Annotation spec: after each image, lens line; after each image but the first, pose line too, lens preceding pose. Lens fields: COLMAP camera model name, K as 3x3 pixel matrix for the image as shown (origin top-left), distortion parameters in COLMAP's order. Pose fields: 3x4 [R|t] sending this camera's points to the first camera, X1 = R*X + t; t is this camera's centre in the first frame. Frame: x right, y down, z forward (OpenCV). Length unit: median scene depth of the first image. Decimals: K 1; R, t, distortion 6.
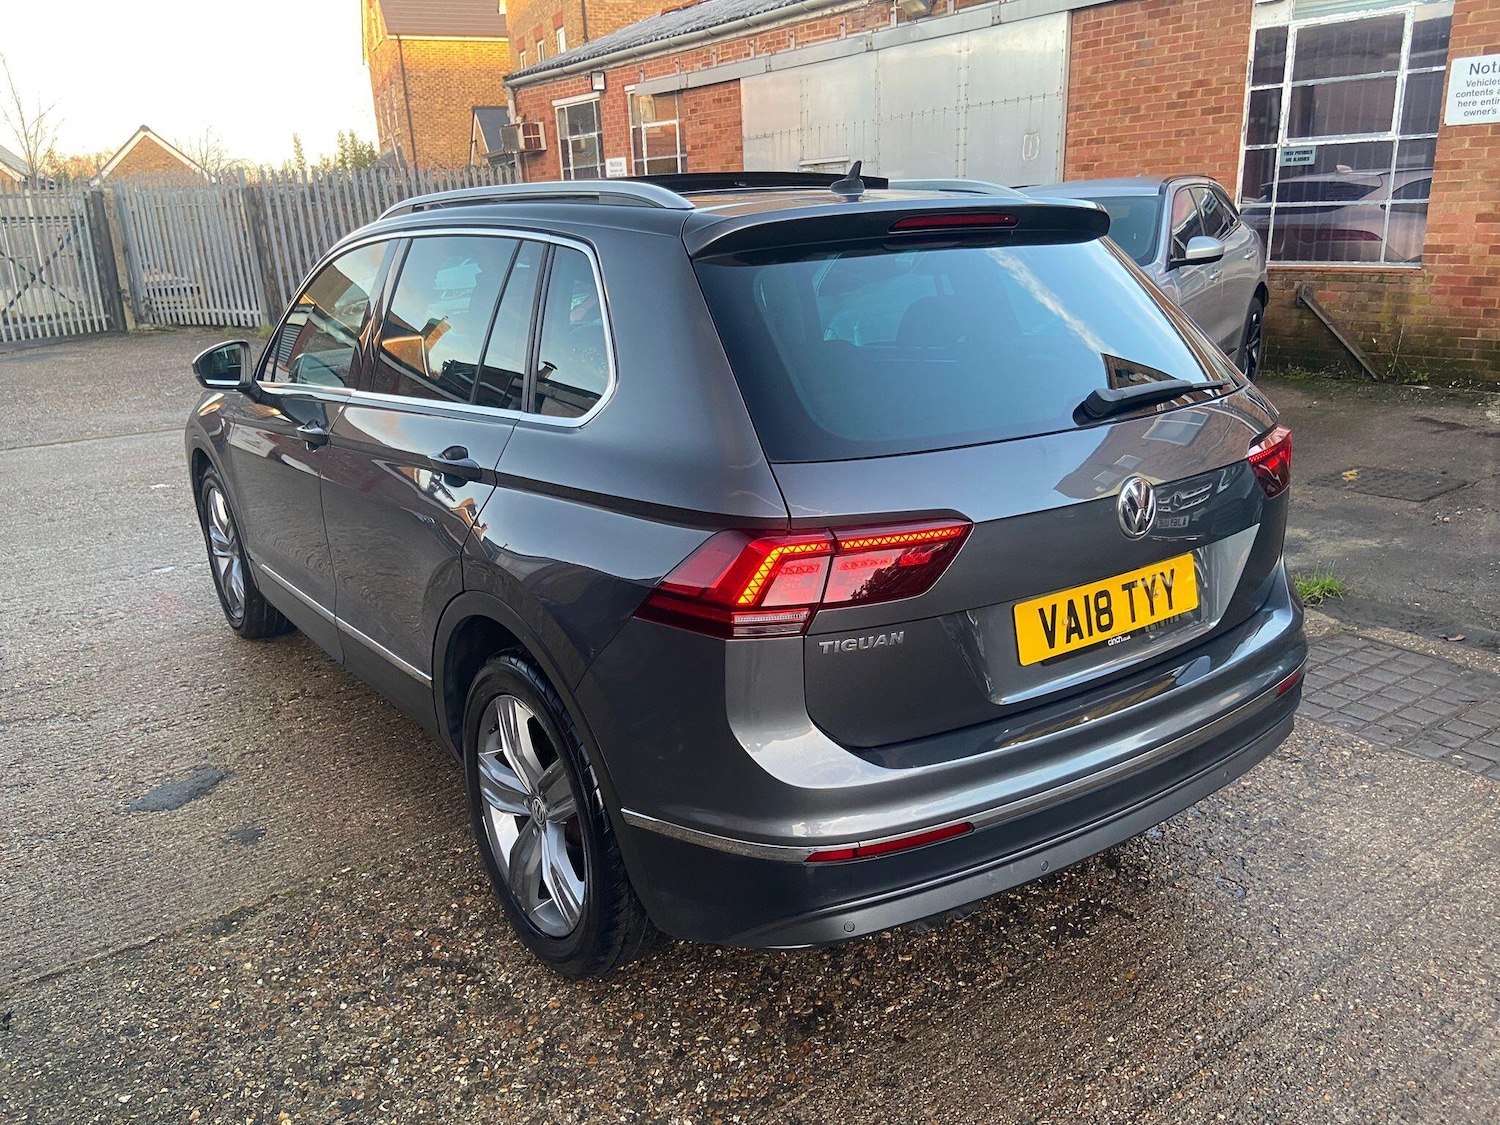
lens RADIAL K [[1100.4, 0, 739.4], [0, 1100.4, 576.9], [0, 0, 1]] dist [0.122968, -0.146316]
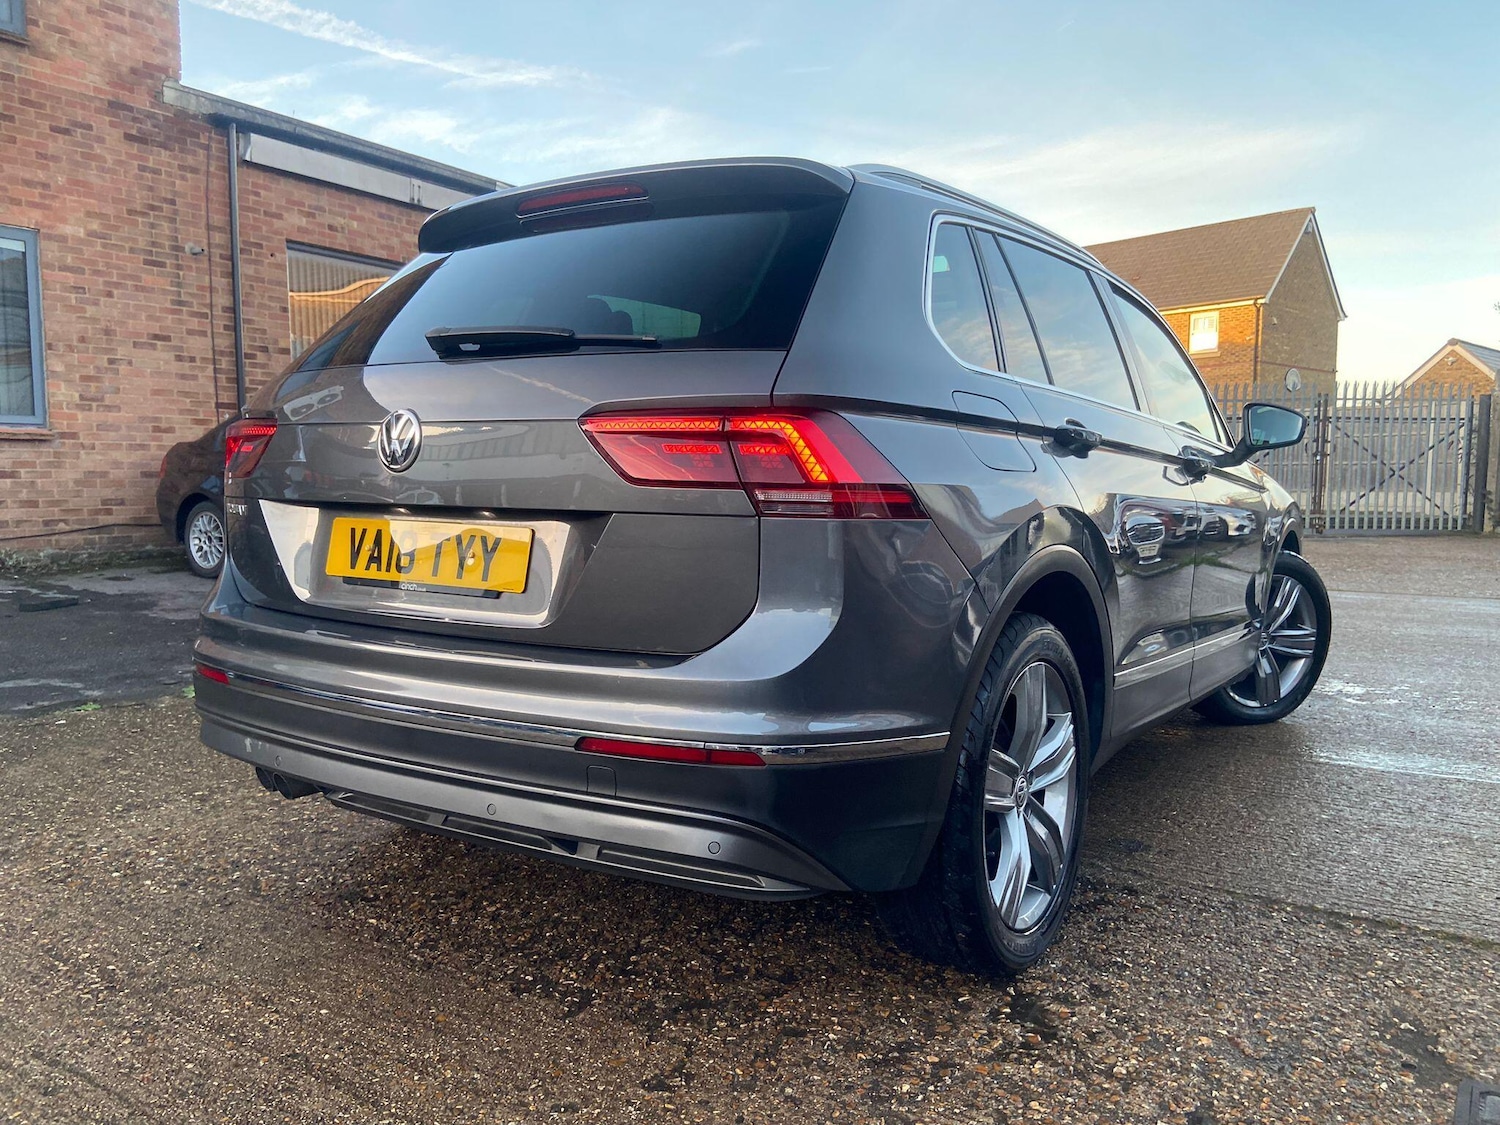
lens RADIAL K [[1108.2, 0, 752.8], [0, 1108.2, 581.5], [0, 0, 1]] dist [0.111062, -0.128617]
pose [[0.372898, 0.121012, -0.919947, 0.615528], [-0.296683, 0.954961, 0.005358, -0.018195], [0.879162, 0.270935, 0.392006, 0.409307]]
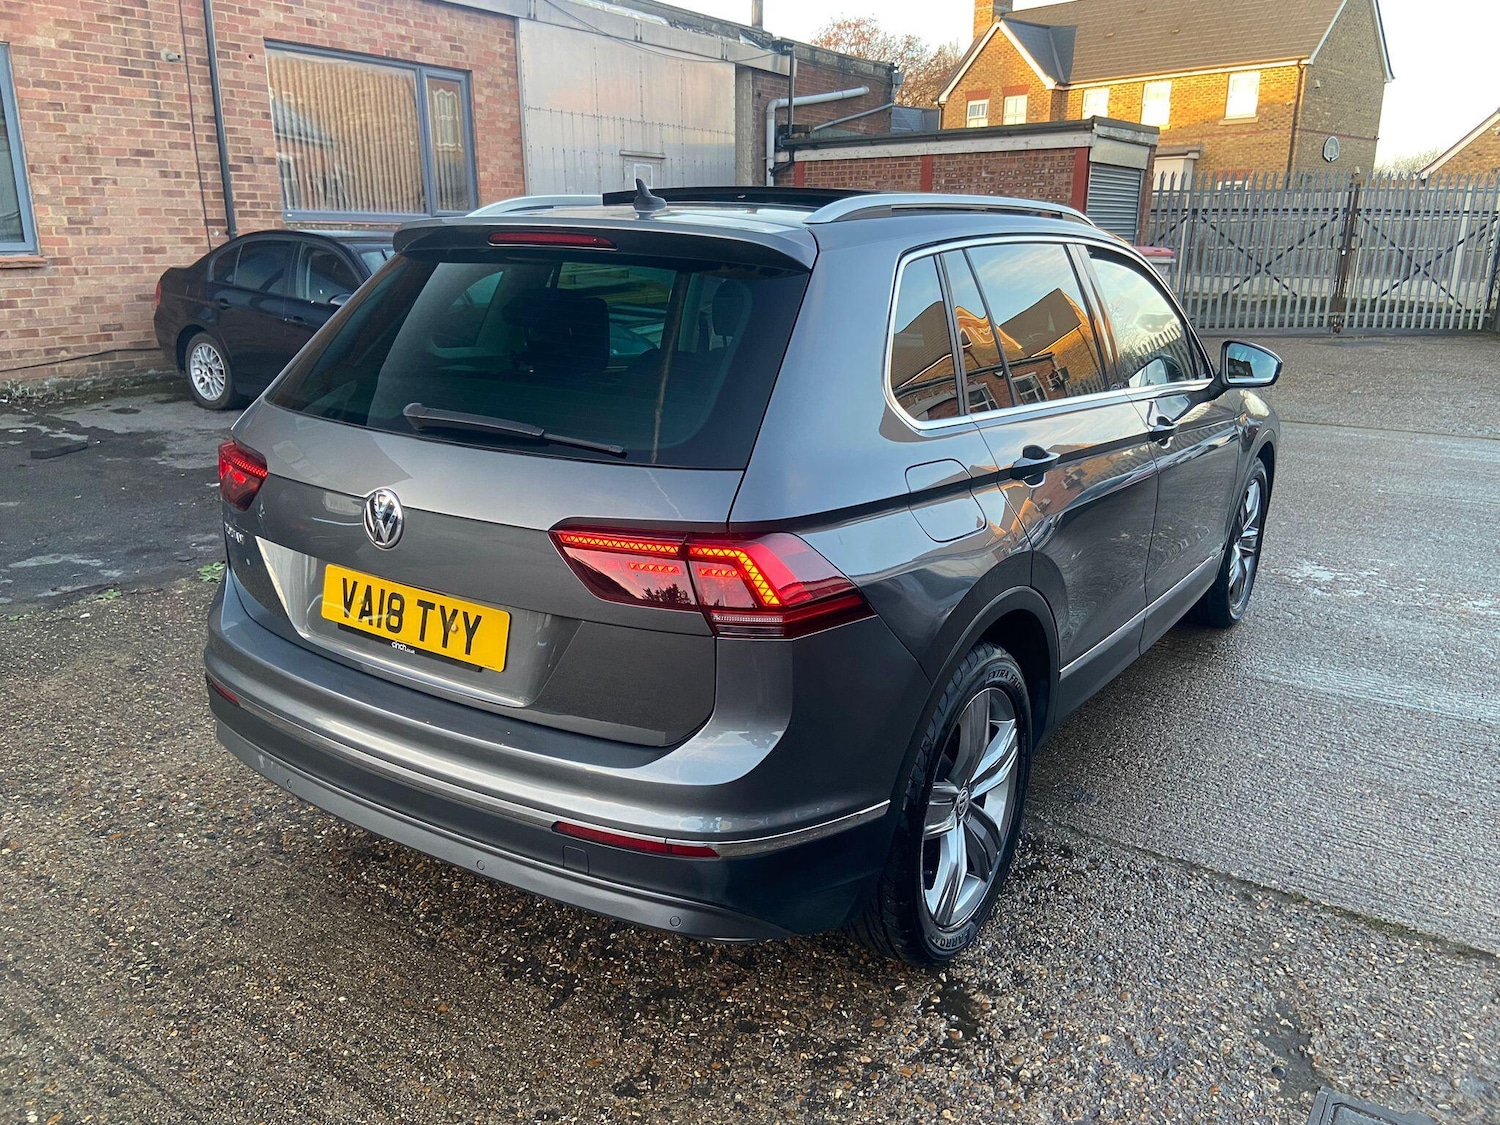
lens RADIAL K [[1100.2, 0, 745.0], [0, 1100.2, 561.9], [0, 0, 1]] dist [0.124238, -0.147167]
pose [[0.358583, 0.296934, -0.885013, 0.622805], [-0.306655, 0.932916, 0.188759, -0.143151], [0.881692, 0.203708, 0.425585, 0.384393]]
